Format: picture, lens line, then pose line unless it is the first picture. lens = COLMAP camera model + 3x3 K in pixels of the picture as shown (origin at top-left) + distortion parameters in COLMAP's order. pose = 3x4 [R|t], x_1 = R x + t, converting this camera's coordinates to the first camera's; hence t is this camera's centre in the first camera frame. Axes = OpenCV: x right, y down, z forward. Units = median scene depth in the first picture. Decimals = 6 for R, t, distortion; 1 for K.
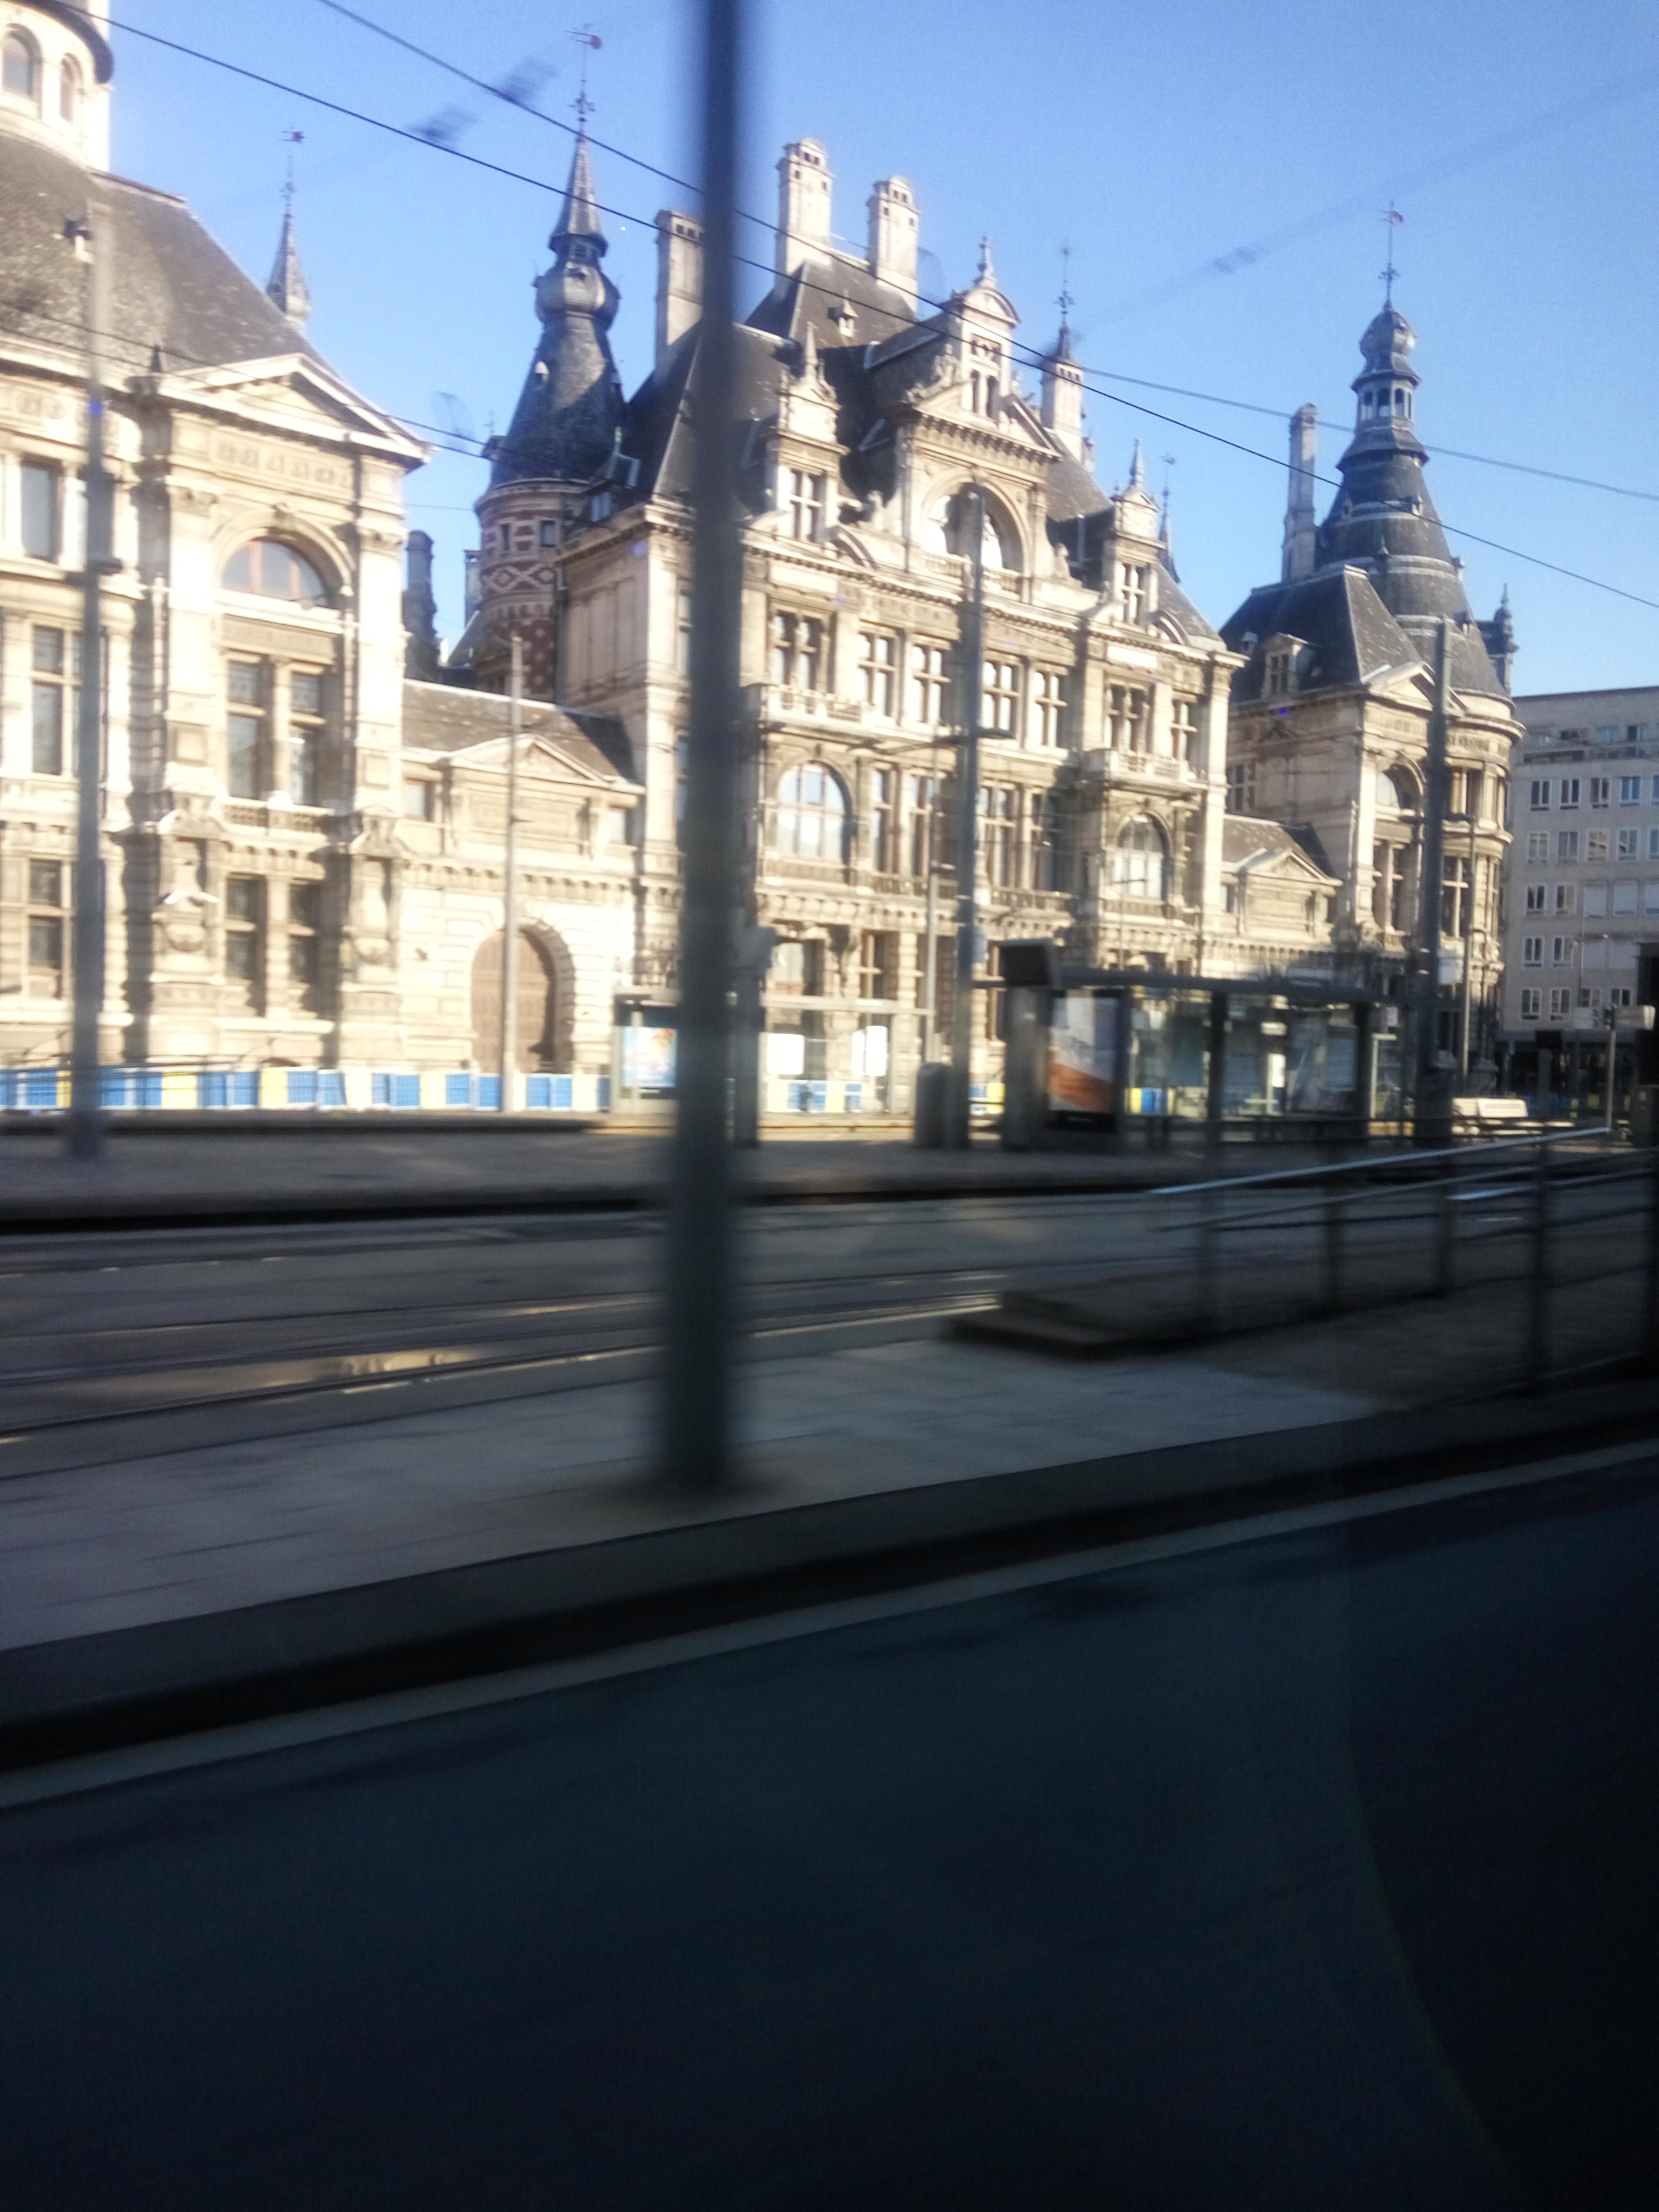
lens RADIAL K [[1666.5, 0, 835.8], [0, 1666.5, 1111.5], [0, 0, 1]] dist [0.073572, -0.070288]
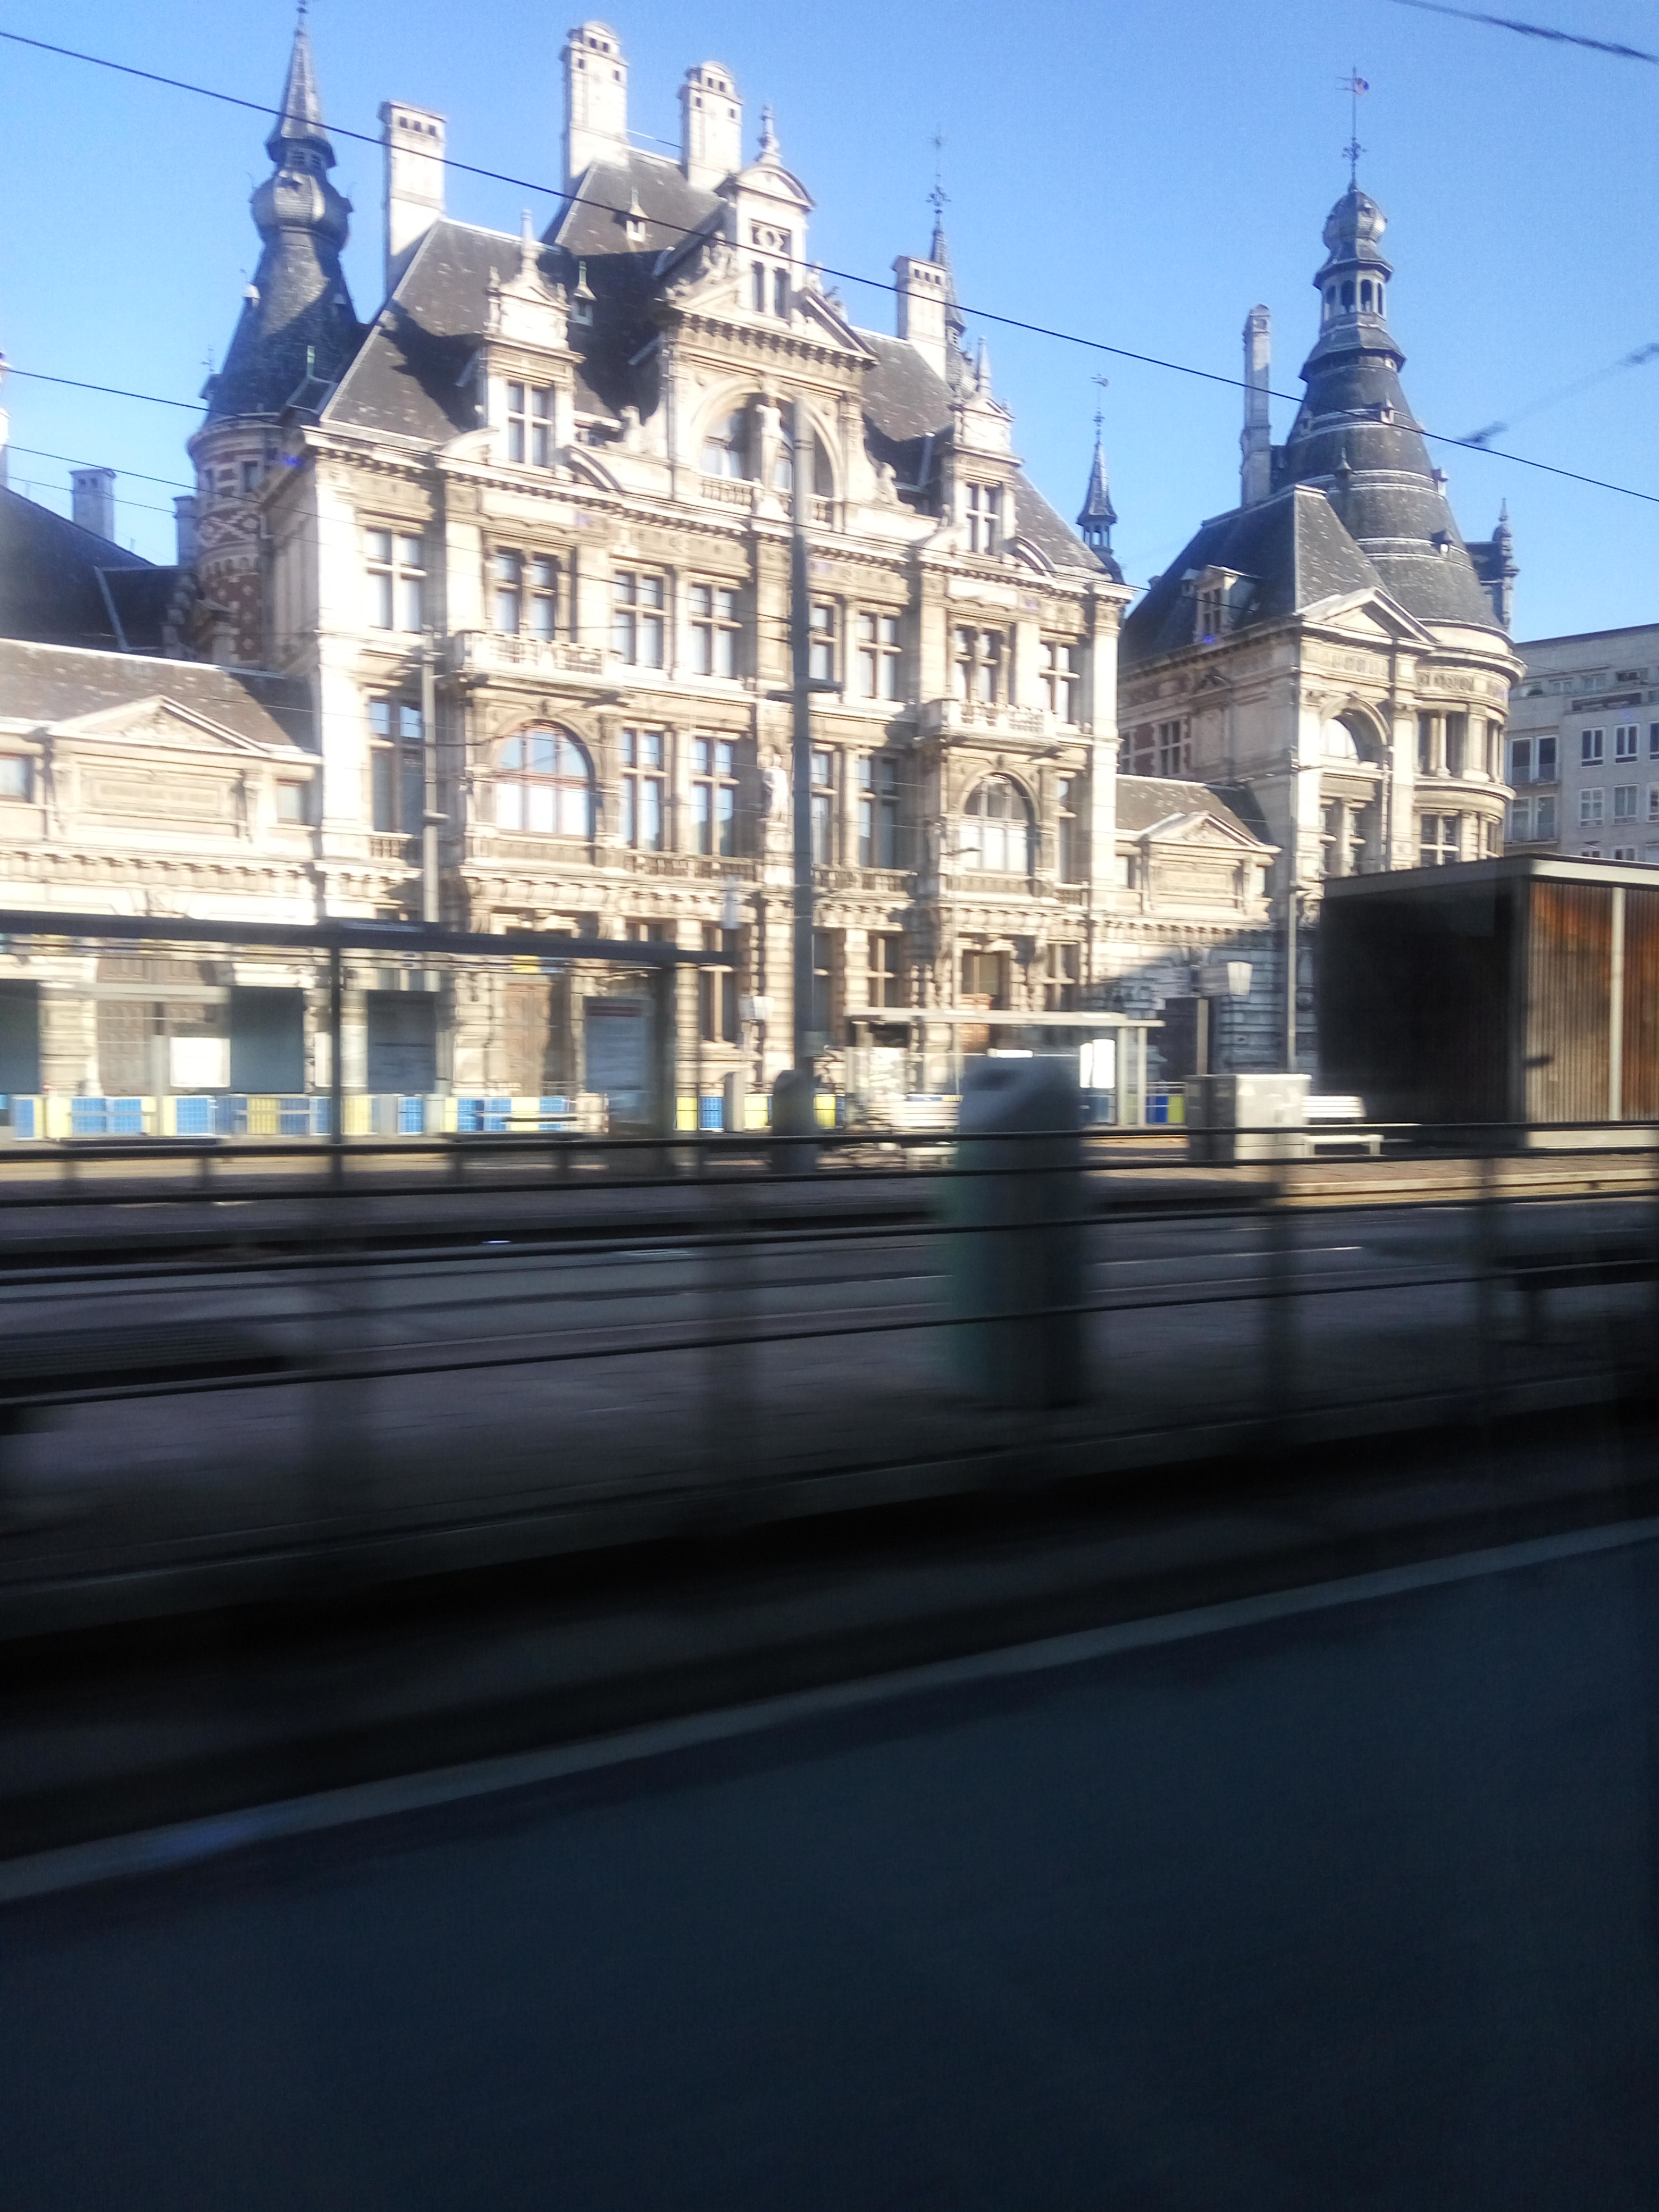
lens RADIAL K [[1666.5, 0, 835.8], [0, 1666.5, 1111.5], [0, 0, 1]] dist [0.073572, -0.070288]
pose [[0.993520, -0.022163, -0.111476, 0.196011], [0.021168, 0.999725, -0.010100, 0.001418], [0.111669, 0.007675, 0.993716, 0.145428]]
